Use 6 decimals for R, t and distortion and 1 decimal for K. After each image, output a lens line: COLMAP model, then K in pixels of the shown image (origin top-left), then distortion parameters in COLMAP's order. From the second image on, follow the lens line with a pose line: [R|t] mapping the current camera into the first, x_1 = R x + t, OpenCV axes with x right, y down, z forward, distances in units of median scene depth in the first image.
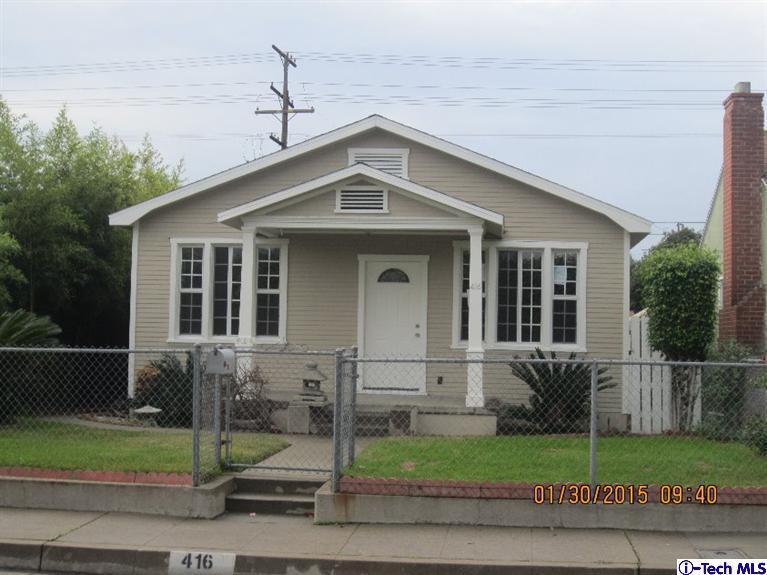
lens RADIAL K [[1118.0, 0, 383.5], [0, 1118.0, 287.5], [0, 0, 1]] dist [-0.178844, -0.027196]
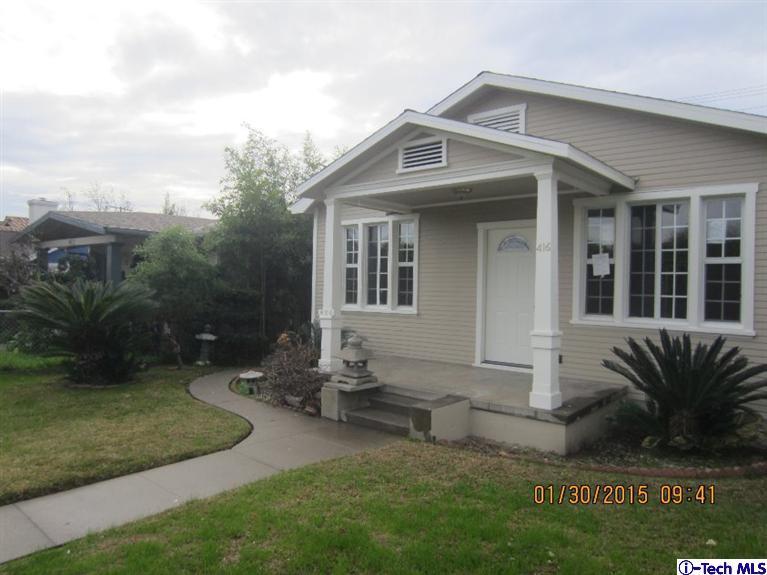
lens RADIAL K [[546.6, 0, 383.5], [0, 546.6, 287.5], [0, 0, 1]] dist [-0.028500, 0.007181]
pose [[0.824760, -0.005953, -0.565451, 0.179687], [0.022827, 0.999480, 0.022772, 0.013614], [0.565022, -0.031689, 0.824467, 0.568557]]
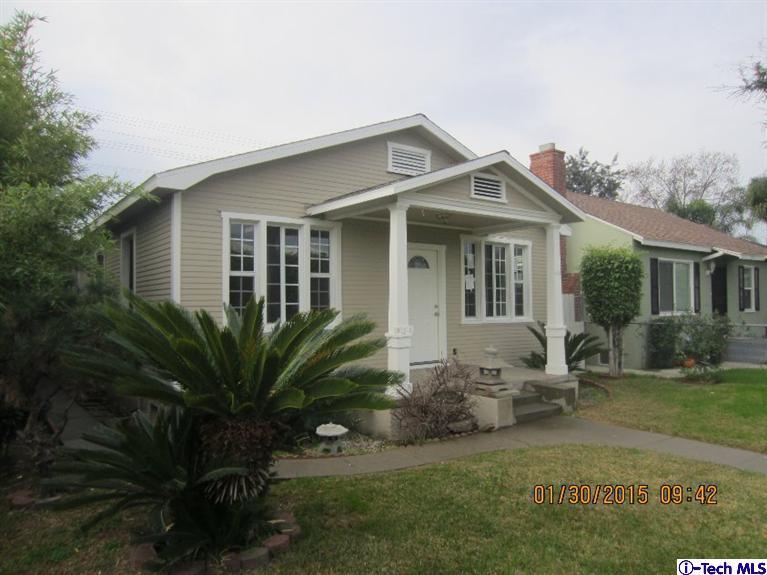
lens RADIAL K [[546.6, 0, 383.5], [0, 546.6, 287.5], [0, 0, 1]] dist [-0.028500, 0.007181]
pose [[0.734072, -0.008033, 0.679024, -0.396944], [-0.008455, 0.999744, 0.020968, 0.003807], [-0.679019, -0.021133, 0.733816, 0.628208]]
